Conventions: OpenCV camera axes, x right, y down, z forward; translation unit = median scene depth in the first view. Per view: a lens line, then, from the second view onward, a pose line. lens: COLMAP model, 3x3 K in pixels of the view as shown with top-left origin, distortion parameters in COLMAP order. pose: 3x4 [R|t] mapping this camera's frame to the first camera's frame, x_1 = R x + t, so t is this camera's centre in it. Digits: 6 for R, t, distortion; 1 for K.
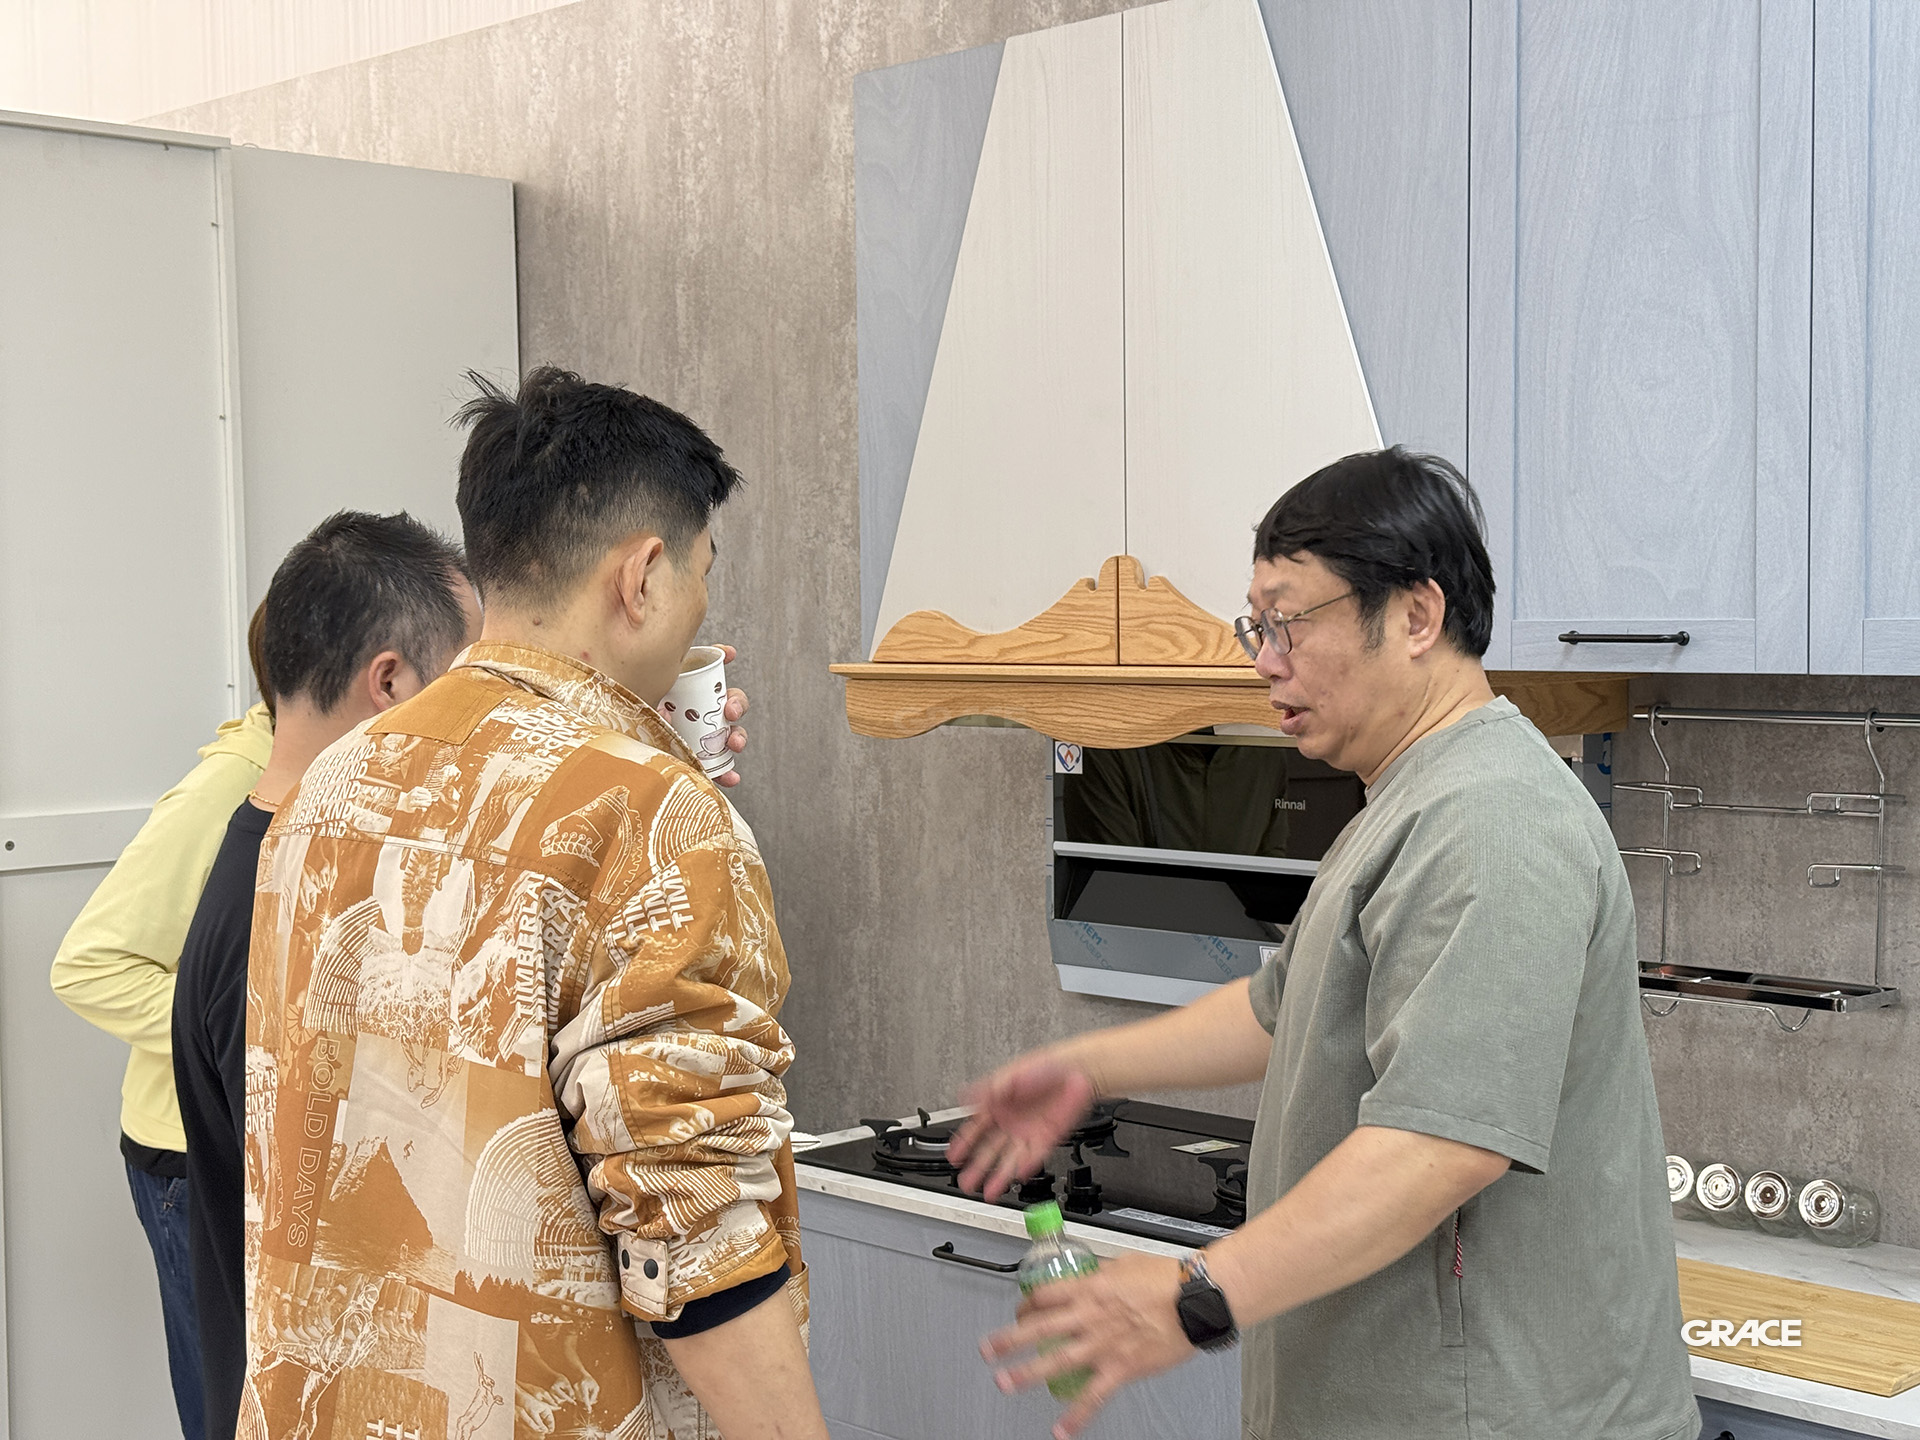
lens RADIAL K [[2655.2, 0, 971.5], [0, 2655.2, 724.7], [0, 0, 1]] dist [0.189670, -0.370076]
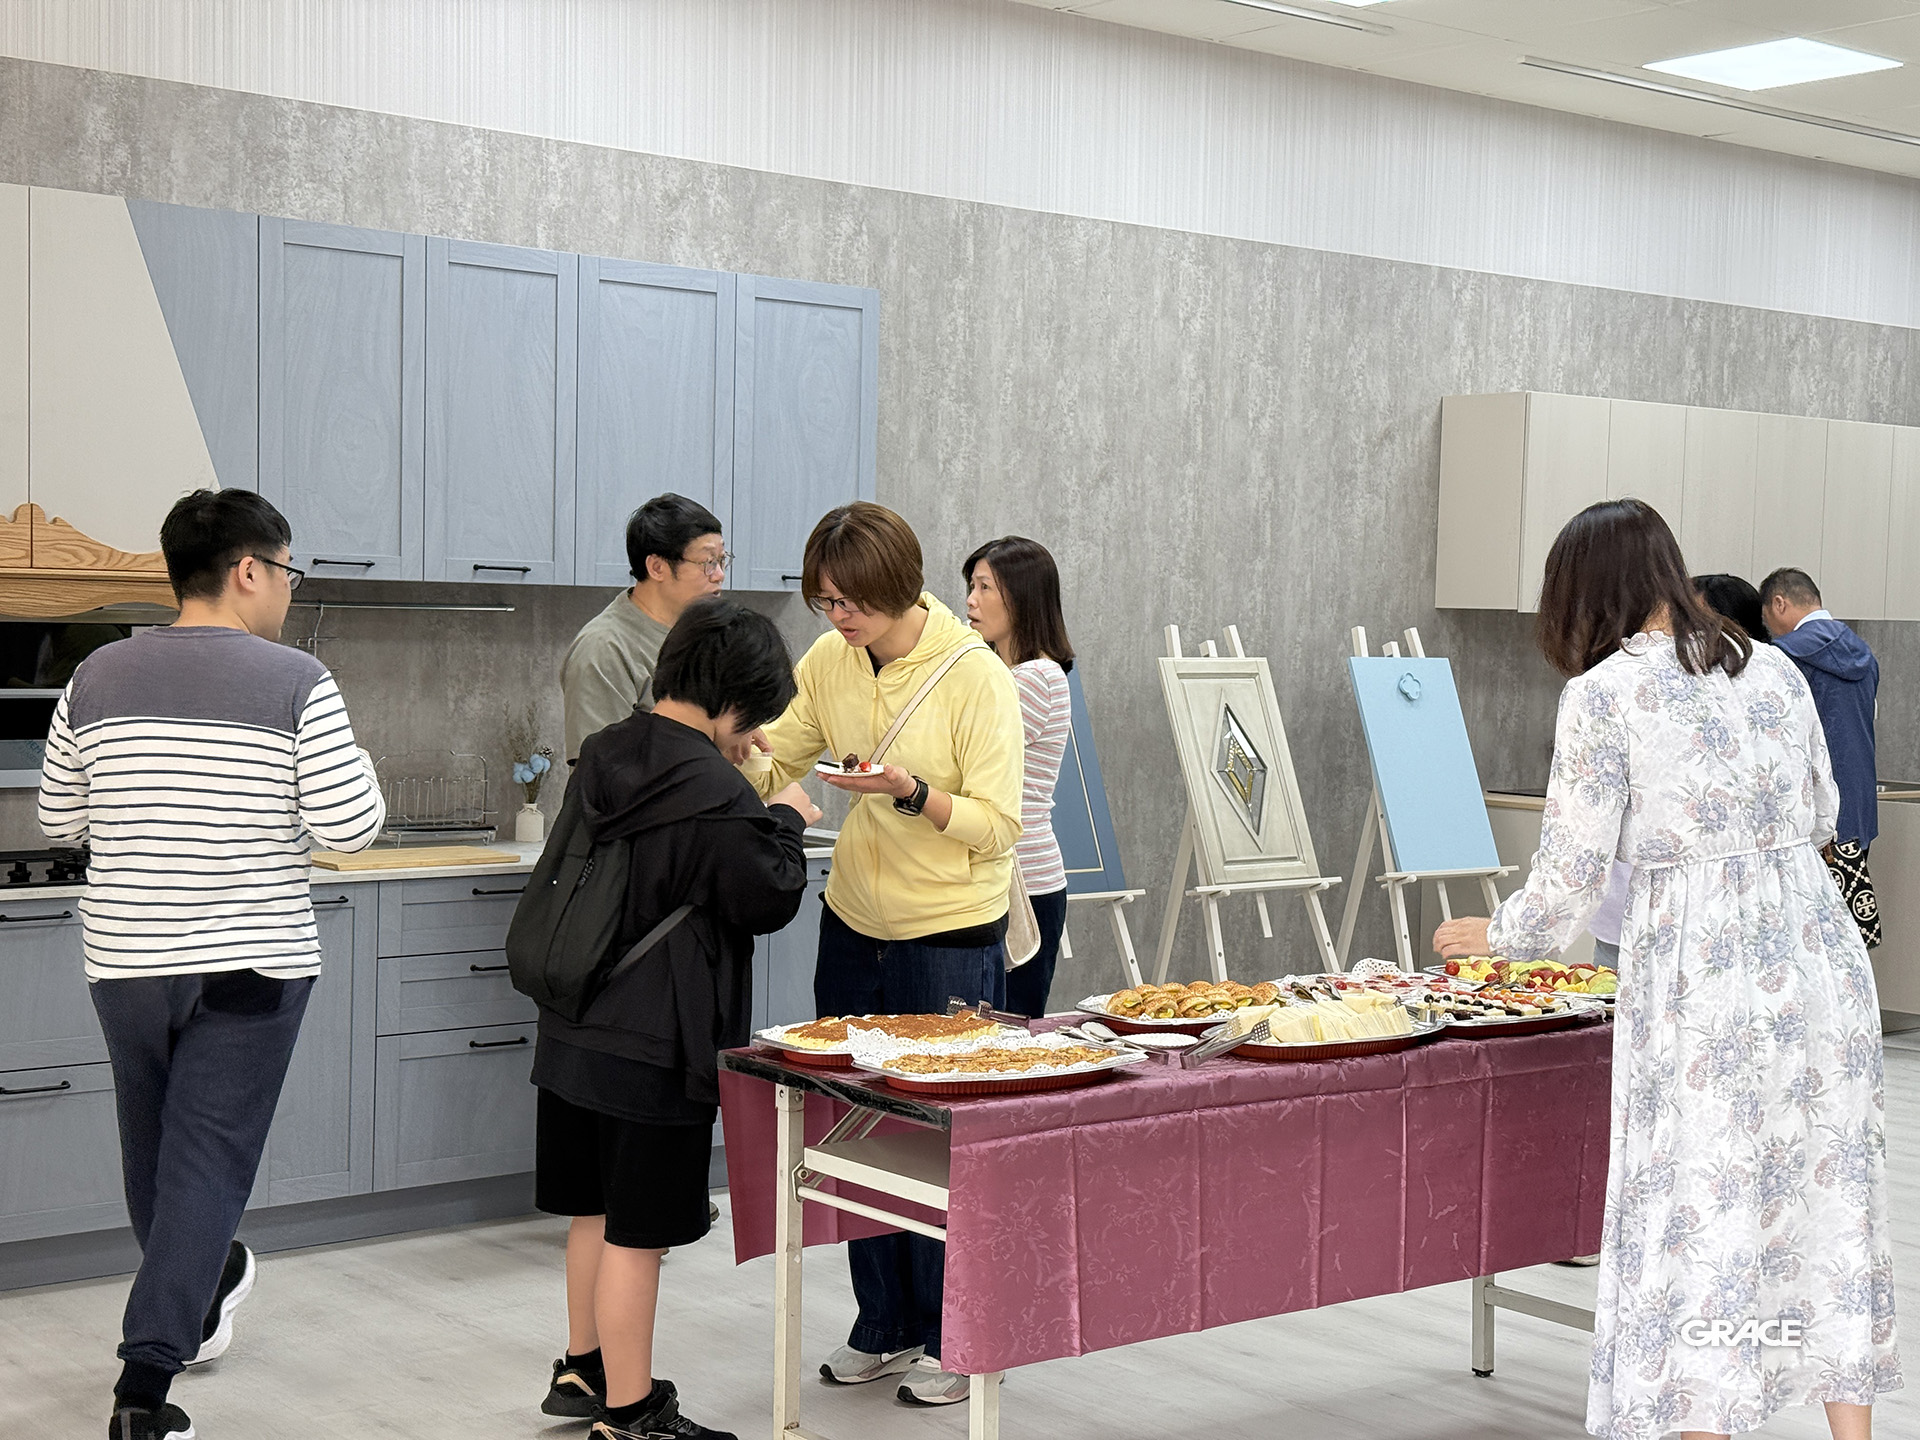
lens RADIAL K [[2674.2, 0, 992.5], [0, 2674.2, 727.3], [0, 0, 1]] dist [0.223306, -0.508562]
pose [[0.107087, -0.030514, 0.993781, -1.621279], [0.022709, 0.999343, 0.028238, 0.044077], [-0.993990, 0.019543, 0.107709, 0.207235]]
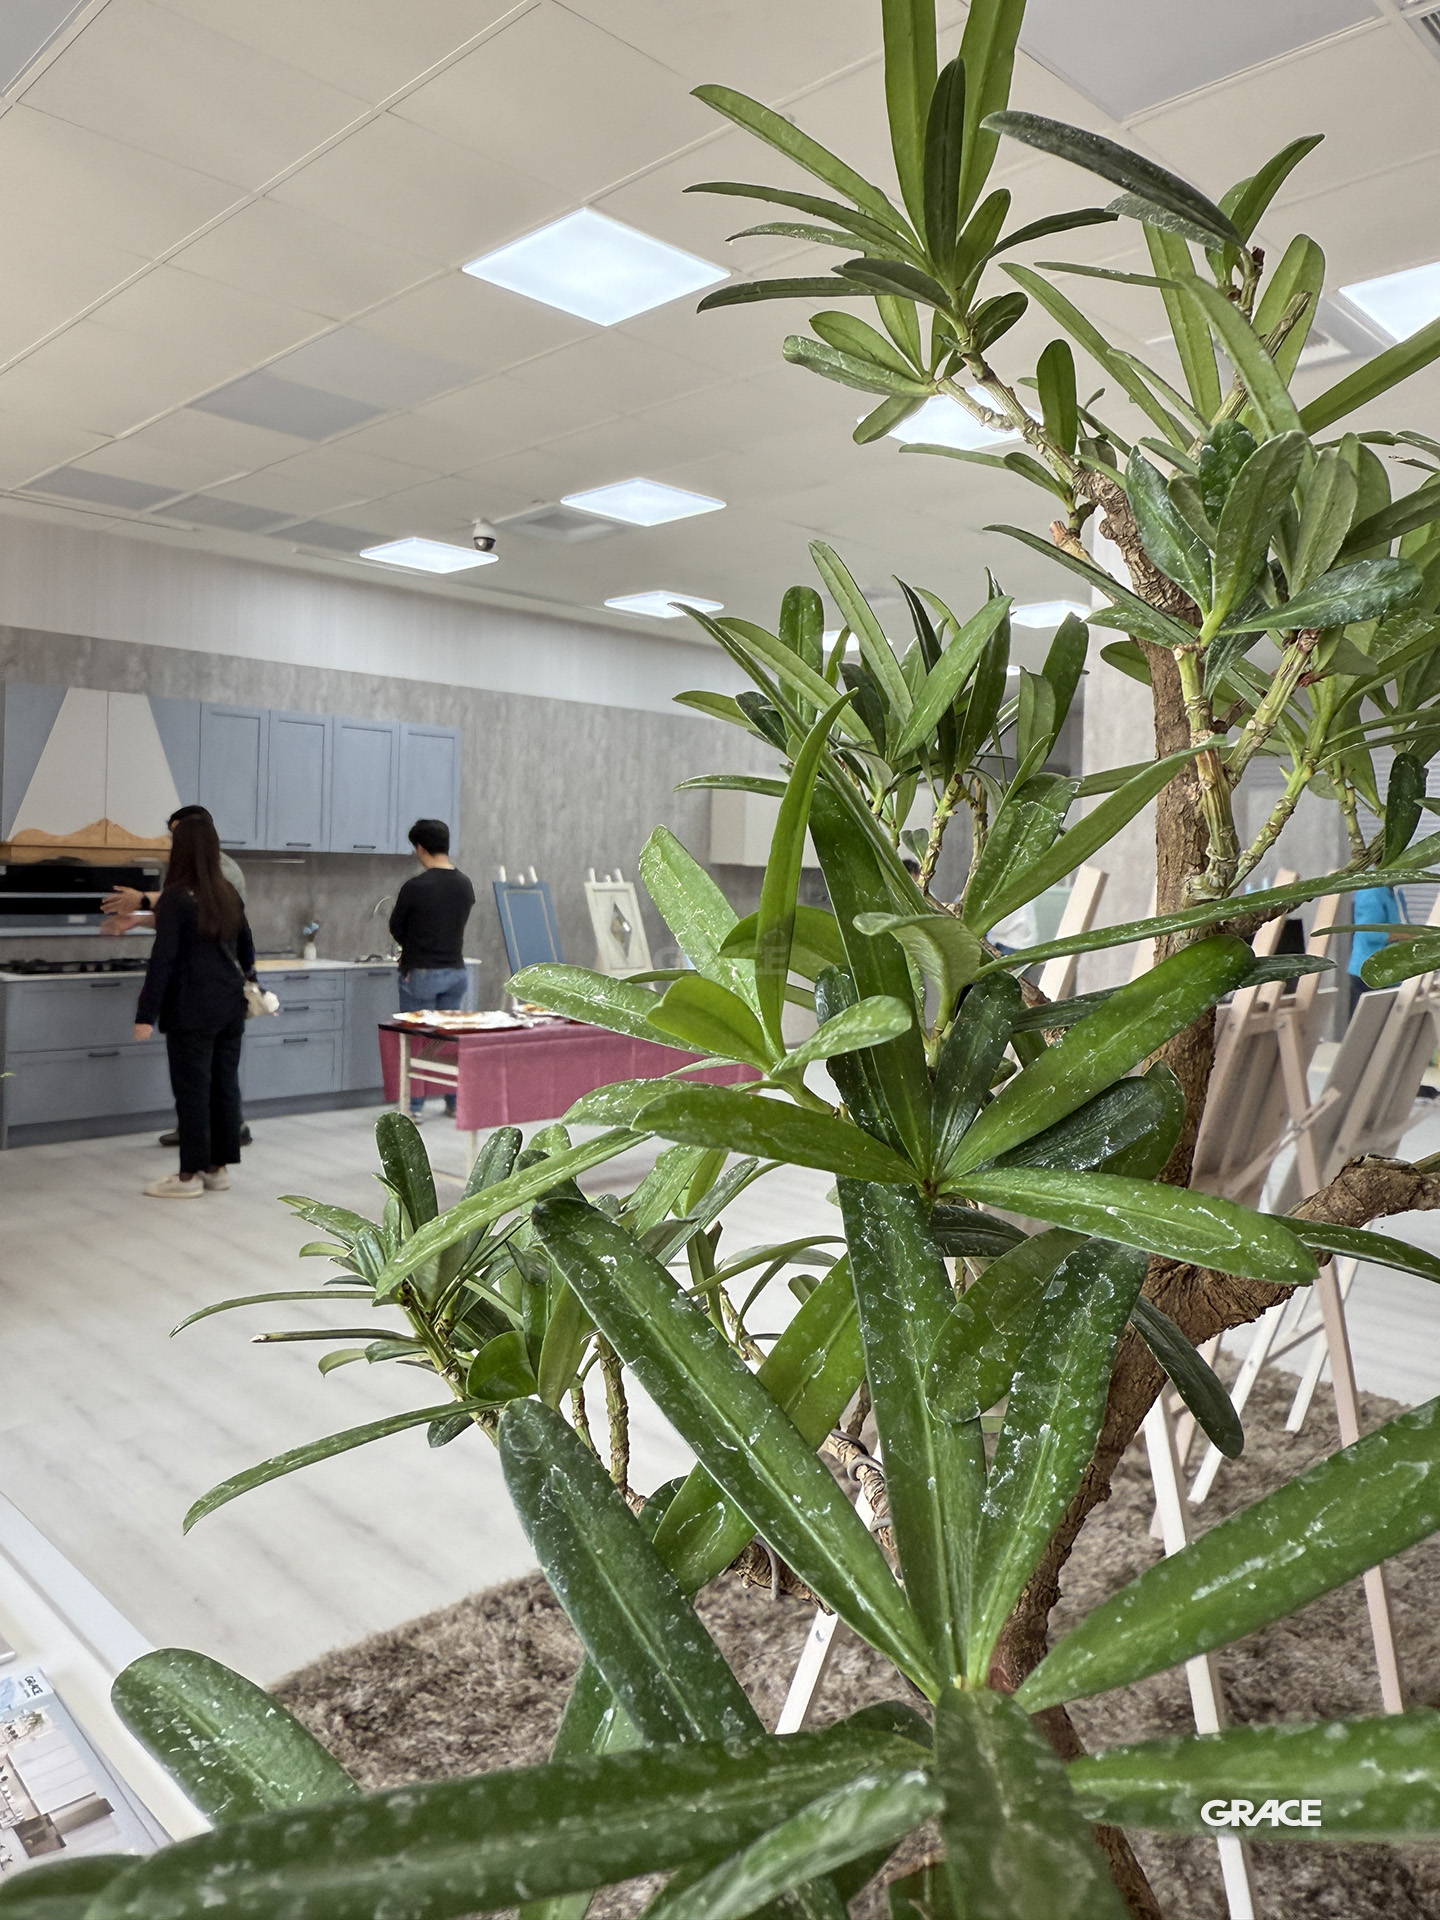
lens RADIAL K [[1378.9, 0, 721.3], [0, 1378.9, 876.0], [0, 0, 1]] dist [0.008320, -0.004444]
pose [[-0.006051, 0.006325, 0.999962, -2.142515], [0.022503, 0.999728, -0.006187, 0.062861], [-0.999728, 0.022465, -0.006191, 0.044269]]
